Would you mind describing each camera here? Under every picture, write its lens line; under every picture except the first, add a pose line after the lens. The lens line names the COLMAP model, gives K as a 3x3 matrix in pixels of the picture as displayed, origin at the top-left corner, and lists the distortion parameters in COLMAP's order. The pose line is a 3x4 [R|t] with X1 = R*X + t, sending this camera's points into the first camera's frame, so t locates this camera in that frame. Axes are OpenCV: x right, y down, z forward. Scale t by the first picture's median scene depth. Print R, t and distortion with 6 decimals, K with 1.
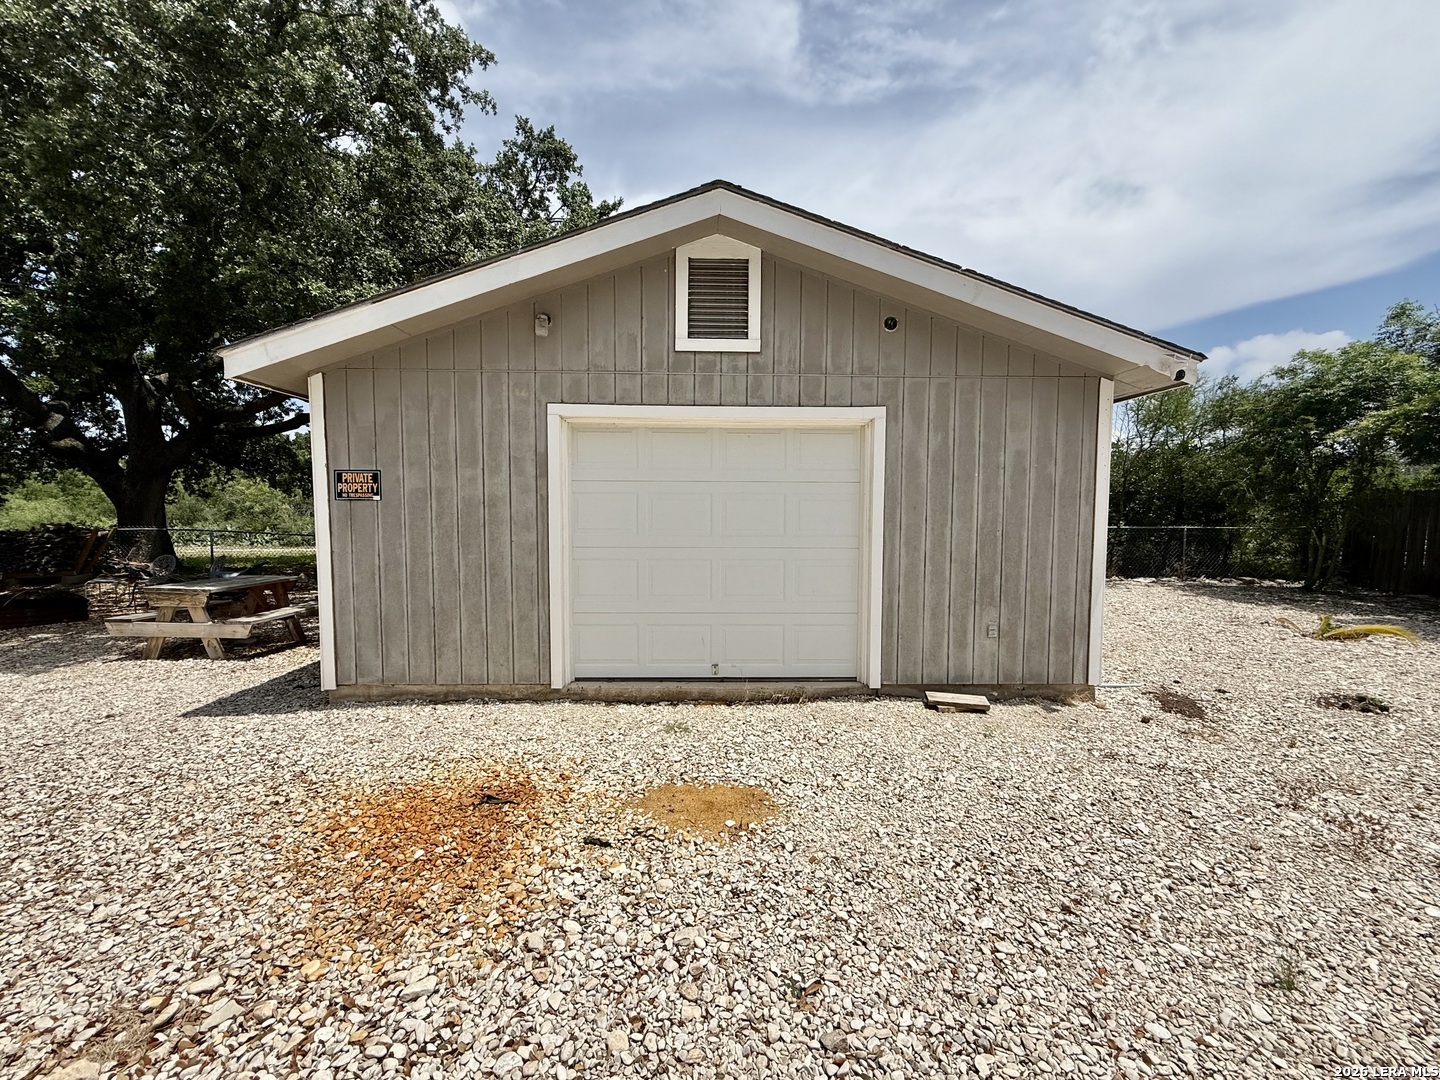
lens RADIAL K [[526.2, 0, 687.8], [0, 526.2, 533.9], [0, 0, 1]] dist [-0.000954, -0.000065]
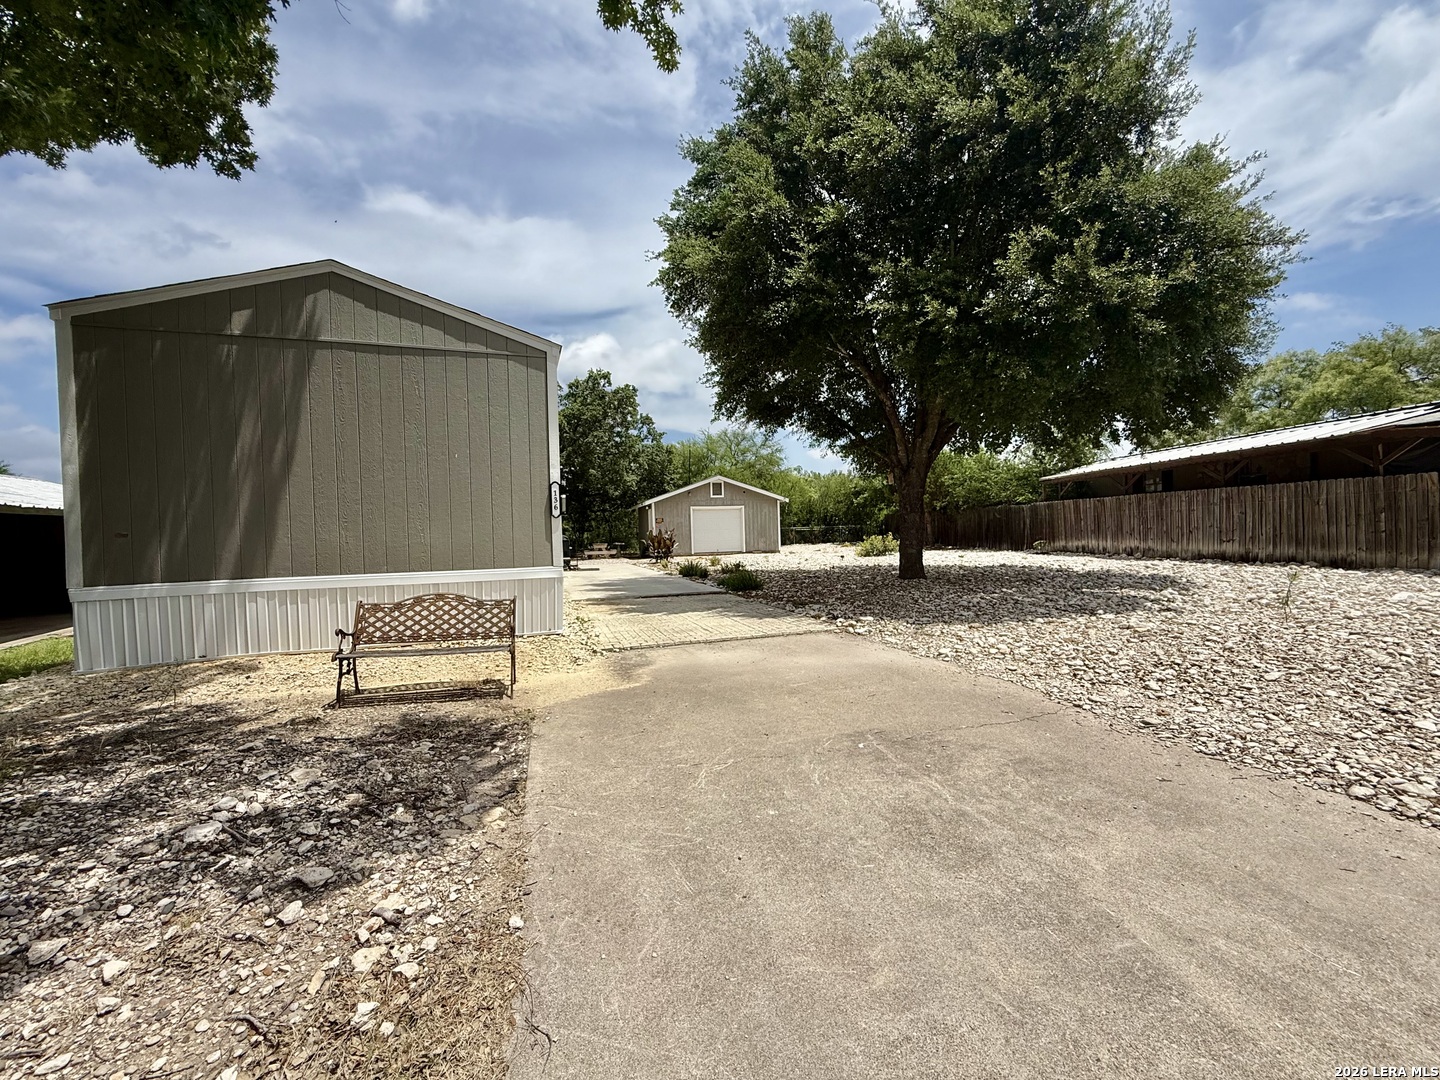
lens RADIAL K [[578.1, 0, 720.0], [0, 578.1, 540.0], [0, 0, 1]] dist [-0.001001, -0.000085]
pose [[0.974180, -0.034879, 0.223061, -1.391275], [0.042829, 0.998604, -0.030901, 0.348568], [-0.221672, 0.039656, 0.974315, -5.397595]]
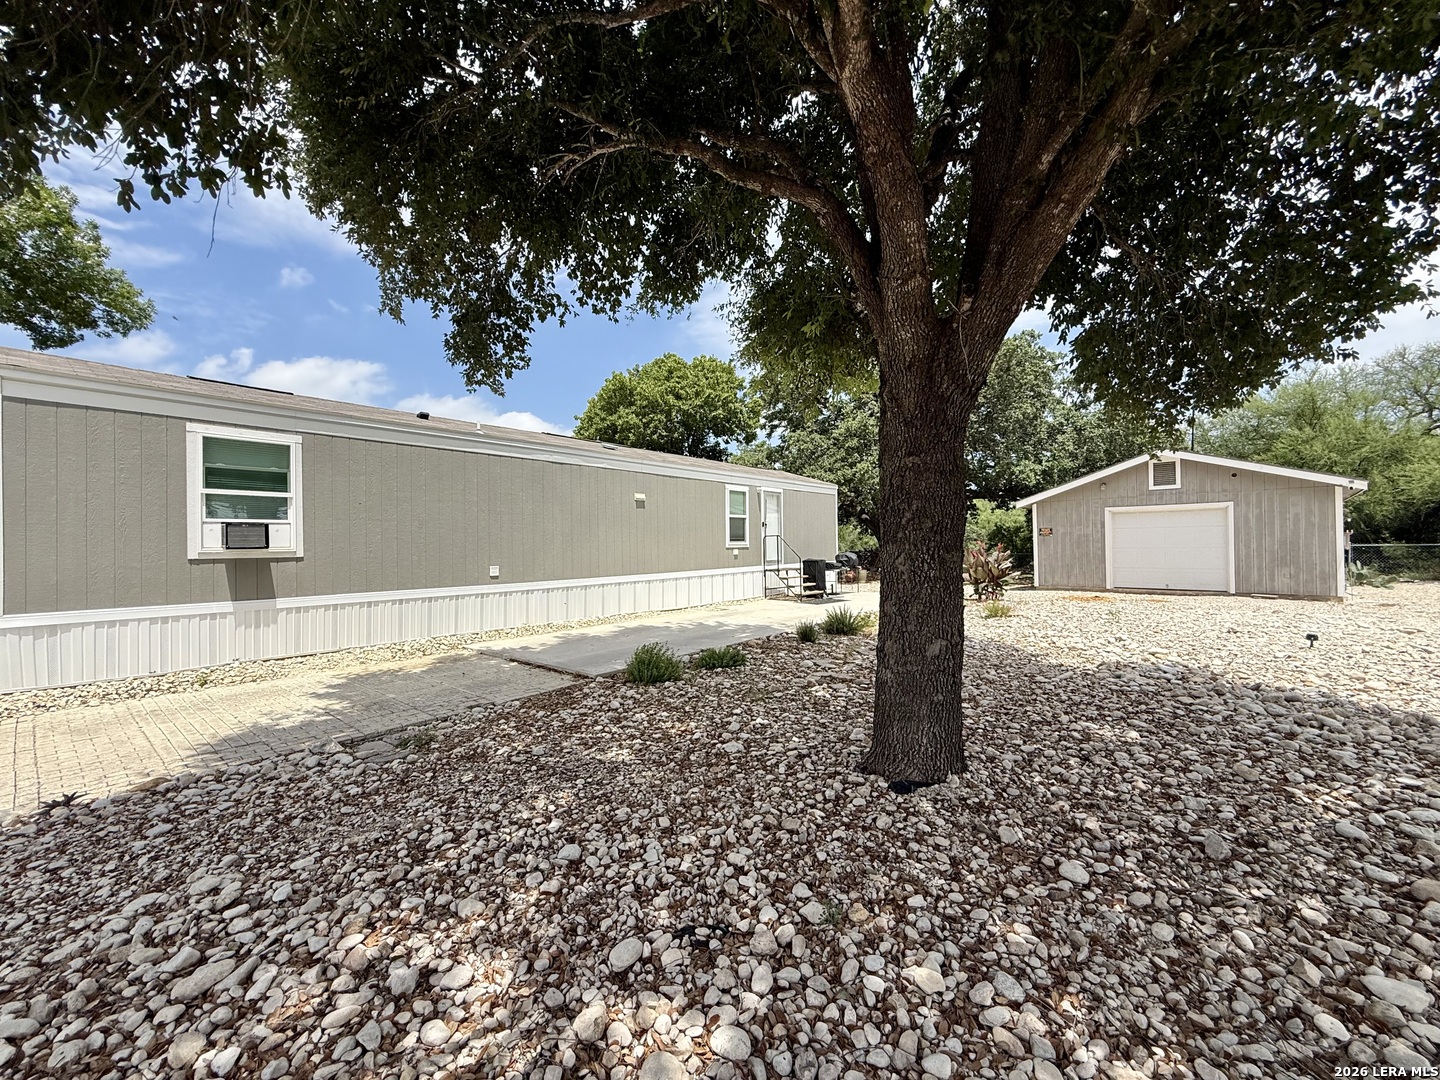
lens RADIAL K [[579.8, 0, 711.5], [0, 579.8, 543.4], [0, 0, 1]] dist [-0.000774, -0.000170]
pose [[0.695539, -0.017386, -0.718278, 0.675883], [-0.018890, 0.998919, -0.042472, 0.205675], [0.718240, 0.043109, 0.694459, -3.522167]]
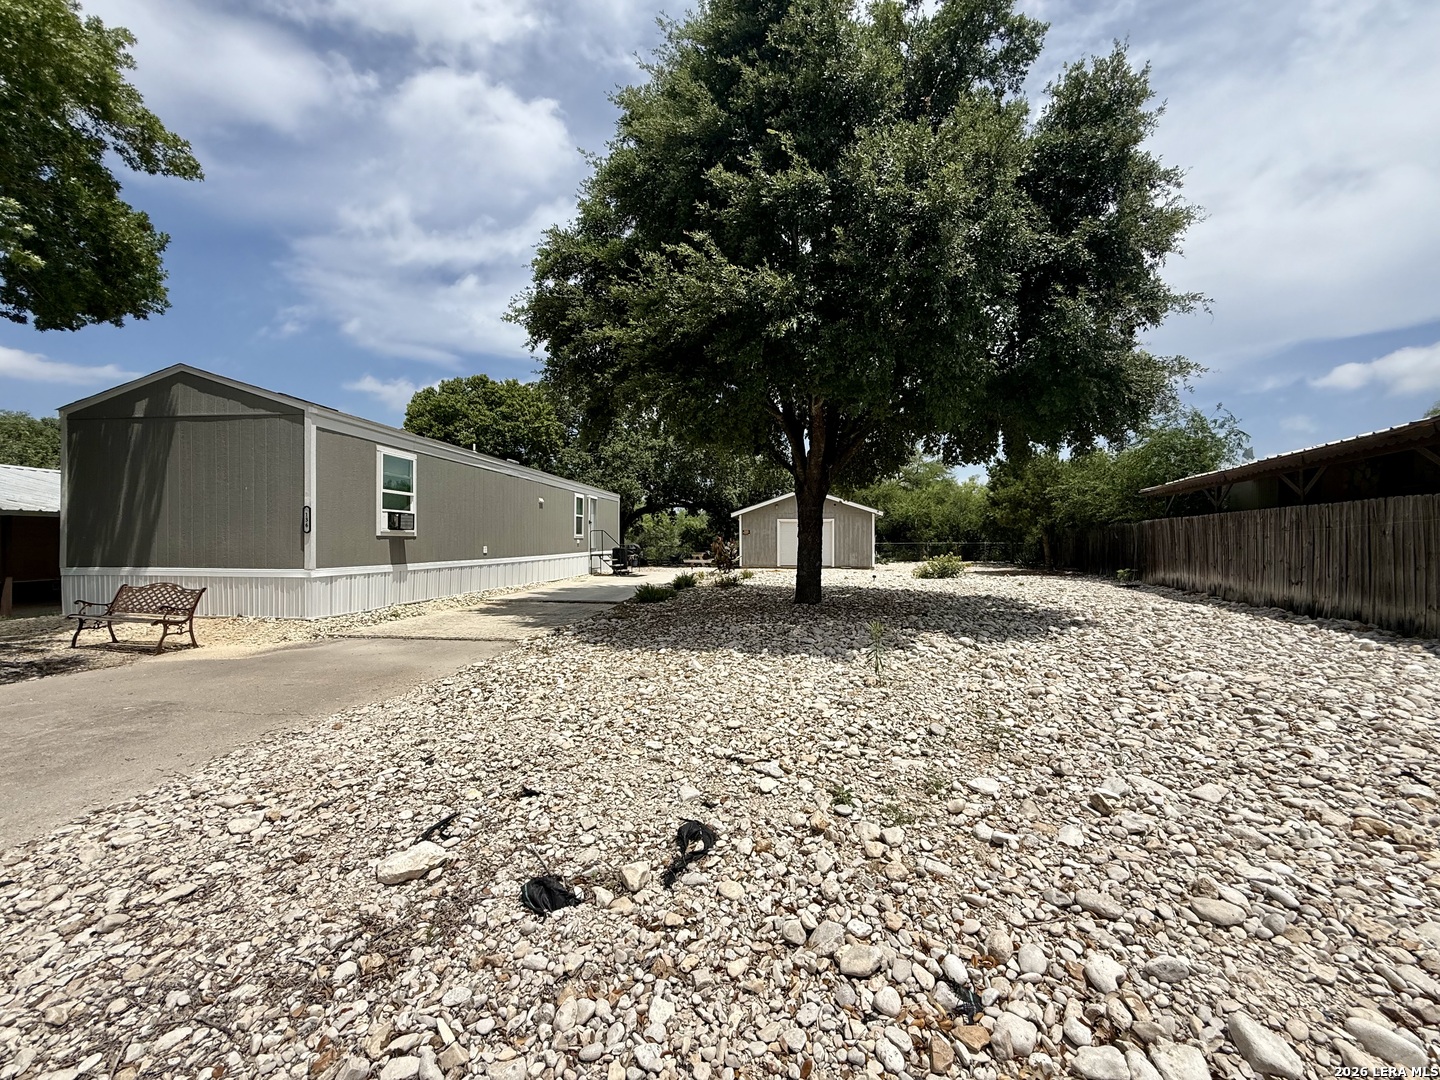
lens RADIAL K [[578.1, 0, 720.0], [0, 578.1, 540.0], [0, 0, 1]] dist [-0.001001, -0.000085]
pose [[0.979920, -0.003317, -0.199364, 0.403185], [-0.007422, 0.998562, -0.053096, 0.344228], [0.199253, 0.053510, 0.978486, -5.522643]]
